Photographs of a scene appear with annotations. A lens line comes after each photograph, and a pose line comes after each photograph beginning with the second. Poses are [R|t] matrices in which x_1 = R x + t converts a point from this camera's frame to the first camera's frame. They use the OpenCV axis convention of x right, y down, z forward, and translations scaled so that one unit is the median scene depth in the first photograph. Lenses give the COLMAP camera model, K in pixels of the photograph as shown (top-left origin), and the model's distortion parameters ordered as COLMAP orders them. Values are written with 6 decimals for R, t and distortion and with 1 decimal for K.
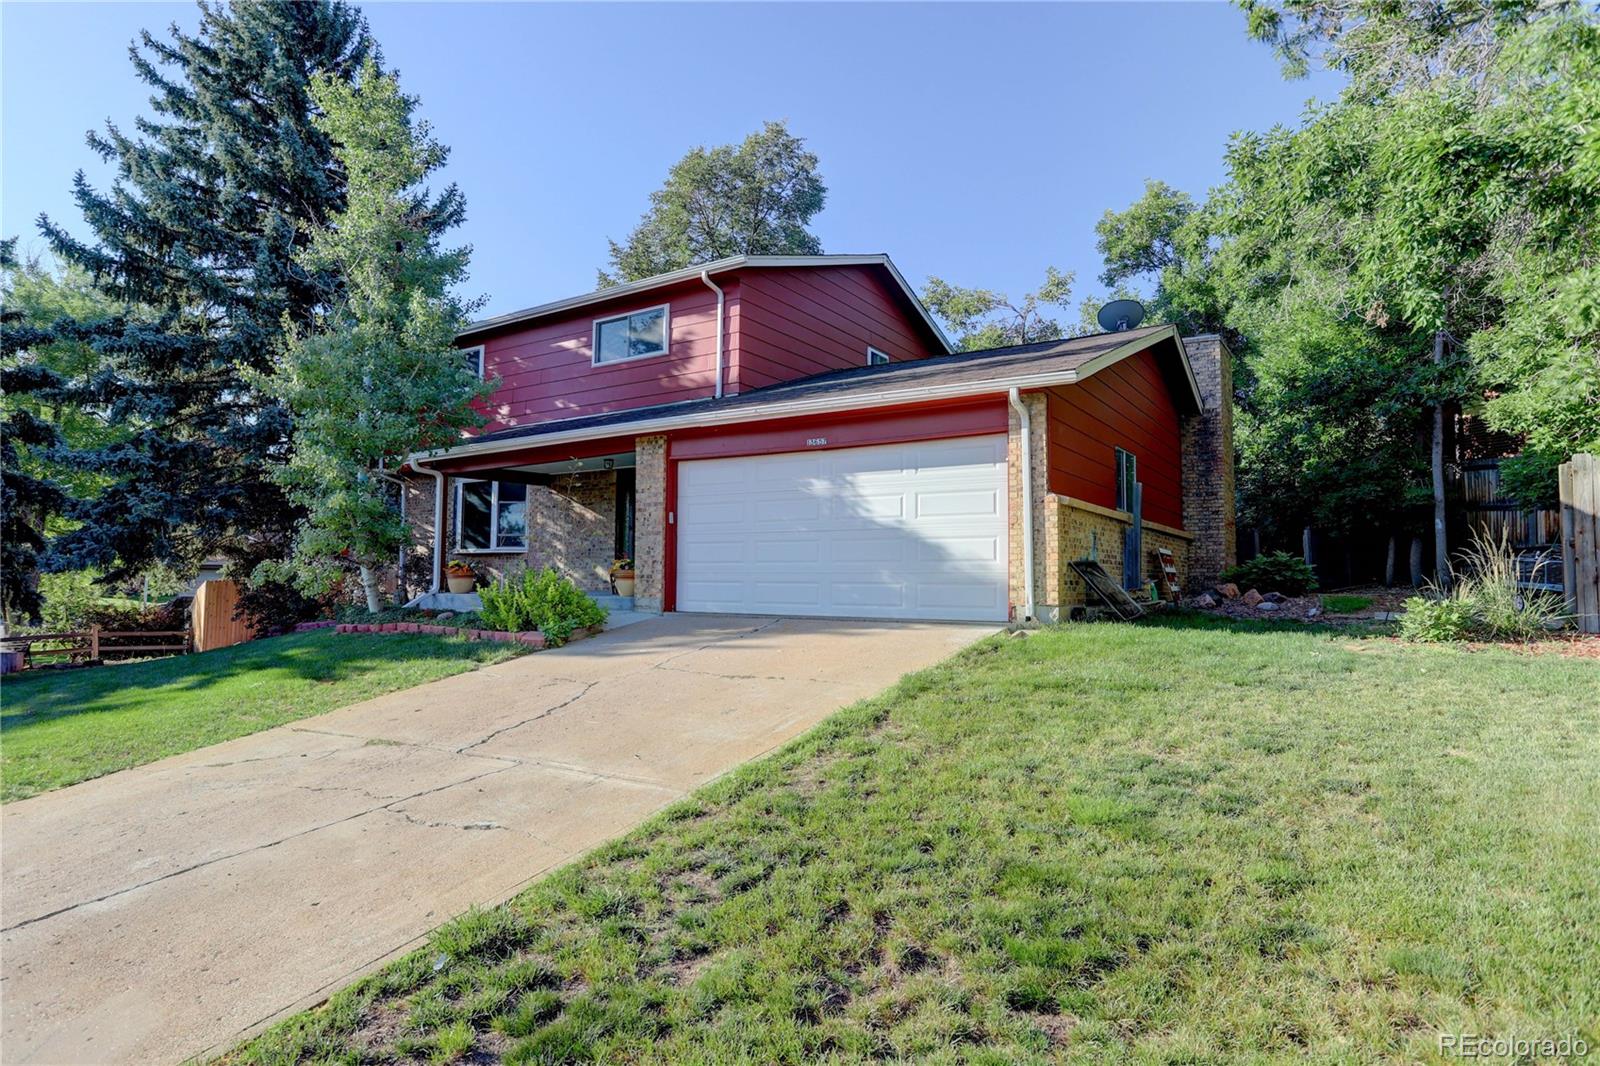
lens RADIAL K [[894.0, 0, 793.0], [0, 894.0, 540.1], [0, 0, 1]] dist [-0.003597, -0.003311]
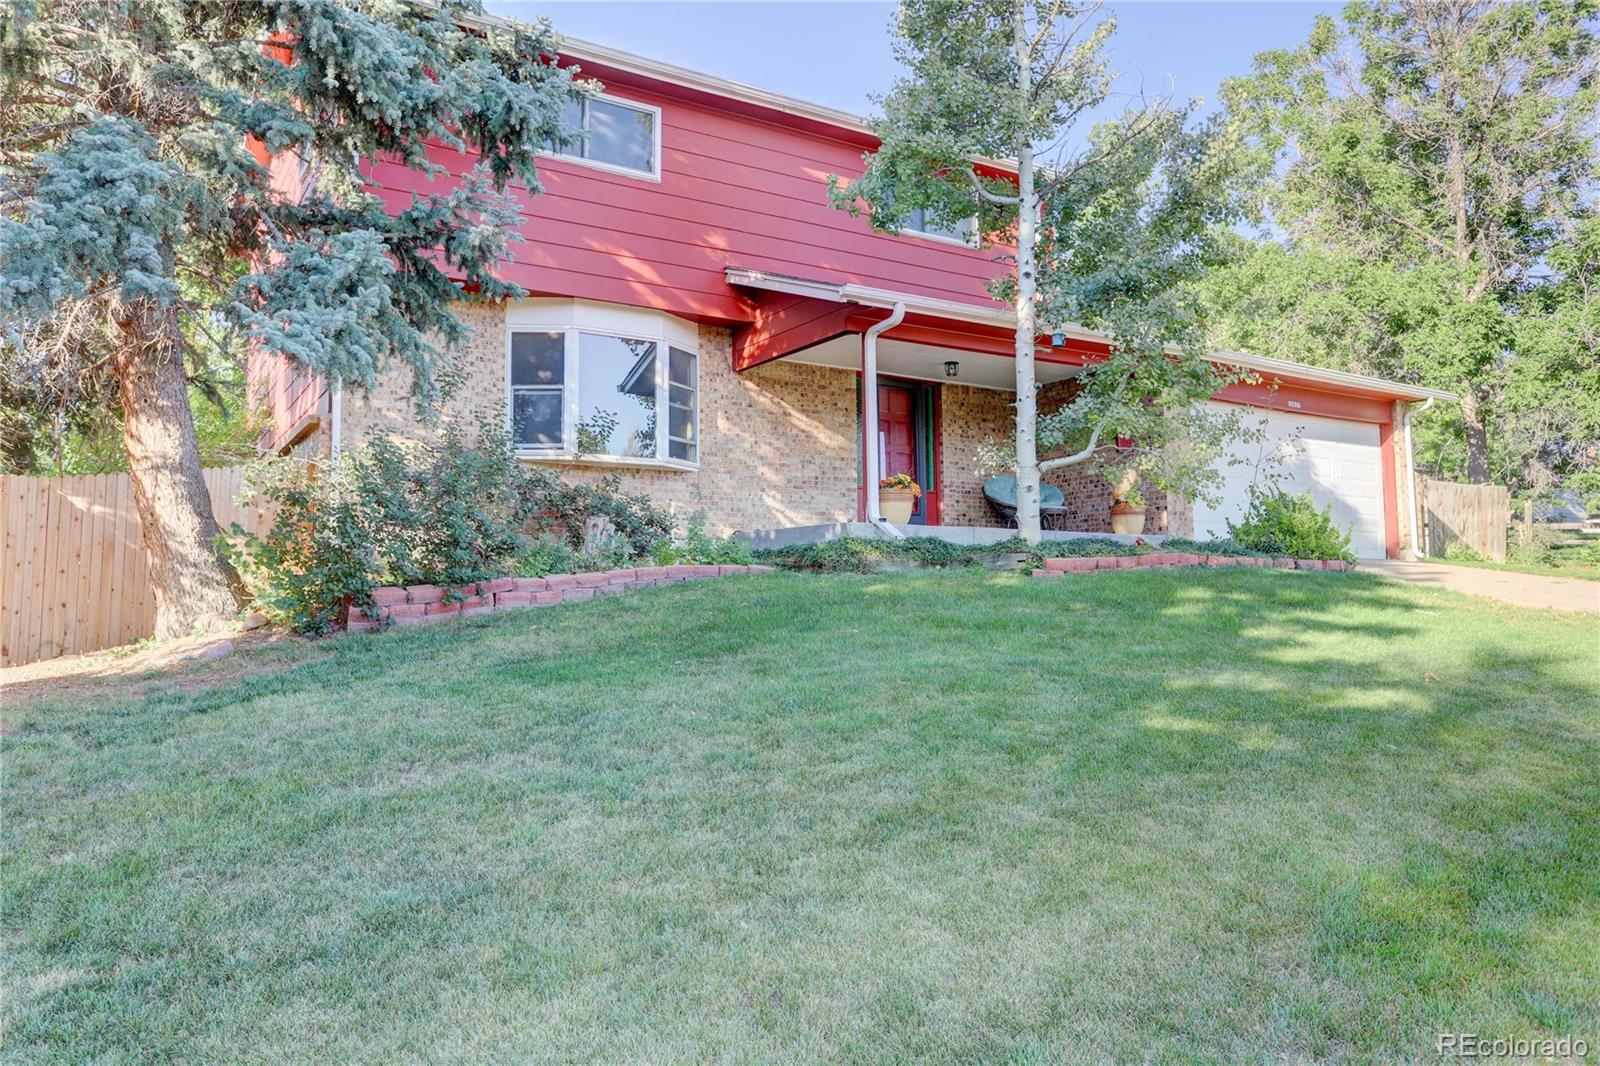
lens RADIAL K [[1069.9, 0, 805.6], [0, 1069.9, 529.4], [0, 0, 1]] dist [0.005981, 0.018041]
pose [[0.428965, 0.051988, 0.901824, -0.944192], [-0.037862, 0.998500, -0.039551, 0.081334], [-0.902527, -0.017179, 0.430290, 0.625781]]
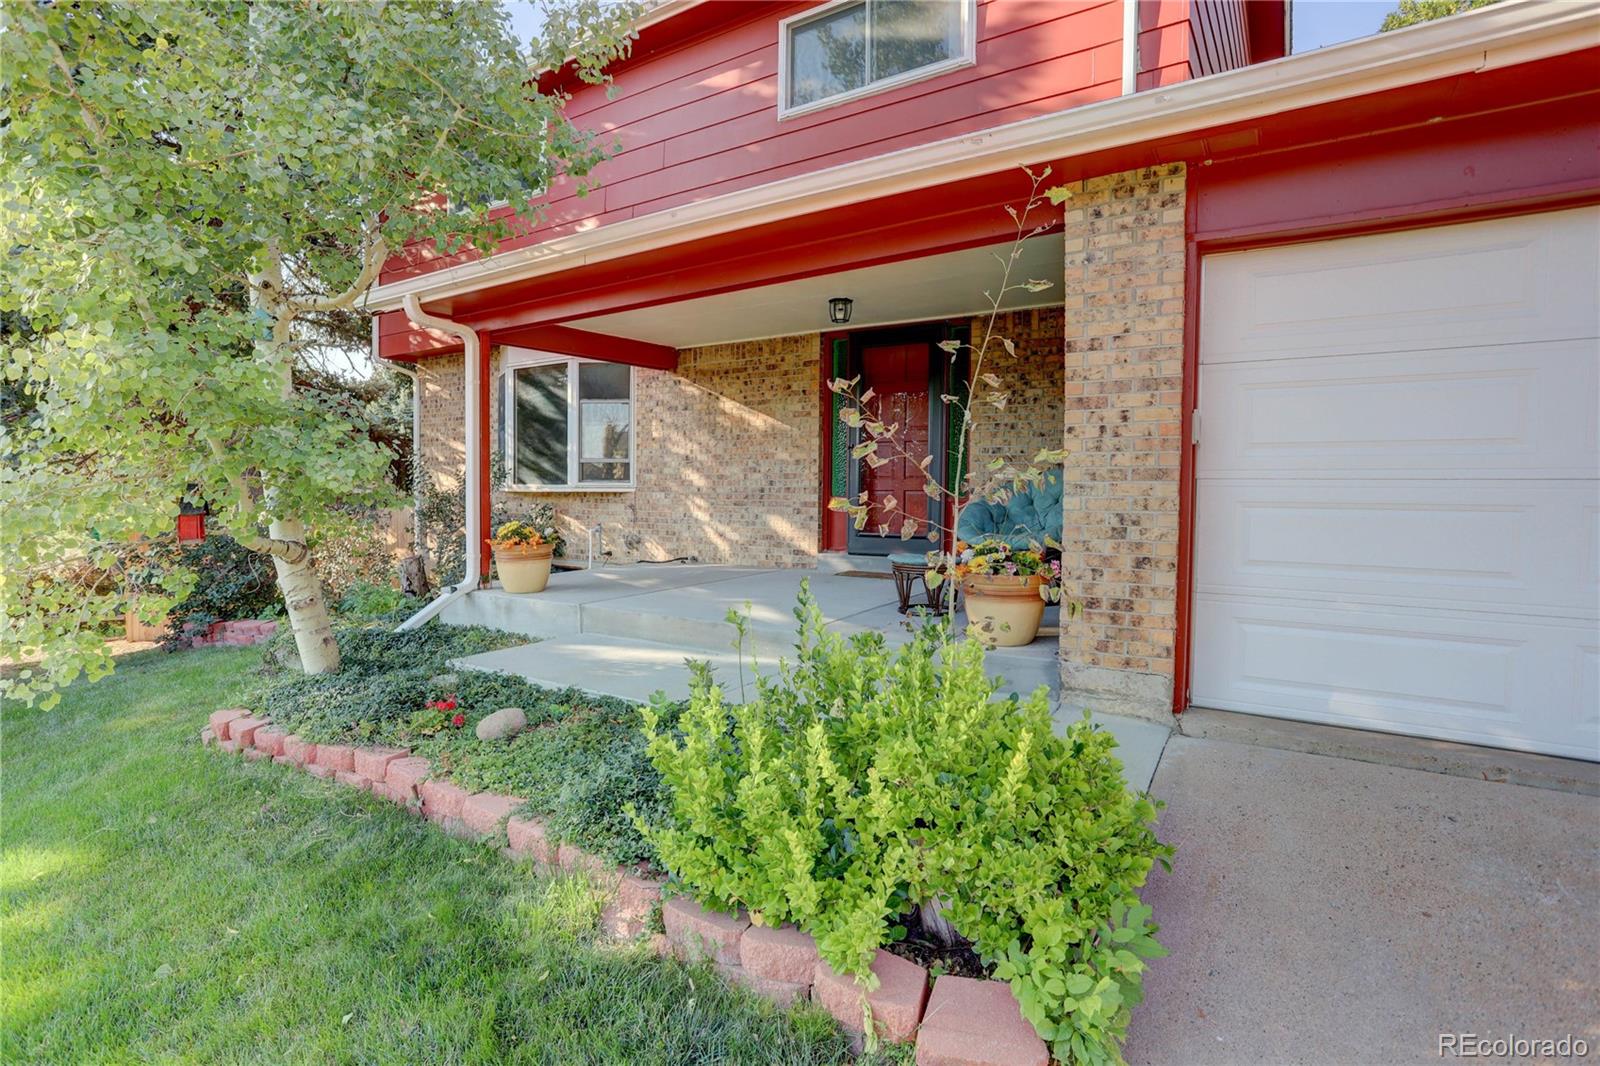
lens RADIAL K [[781.7, 0, 808.9], [0, 781.7, 517.6], [0, 0, 1]] dist [-0.024429, 0.013299]
pose [[0.999664, -0.002873, 0.025770, -0.204382], [0.000664, 0.996353, 0.085326, -0.011590], [-0.025921, -0.085280, 0.996020, 0.517967]]
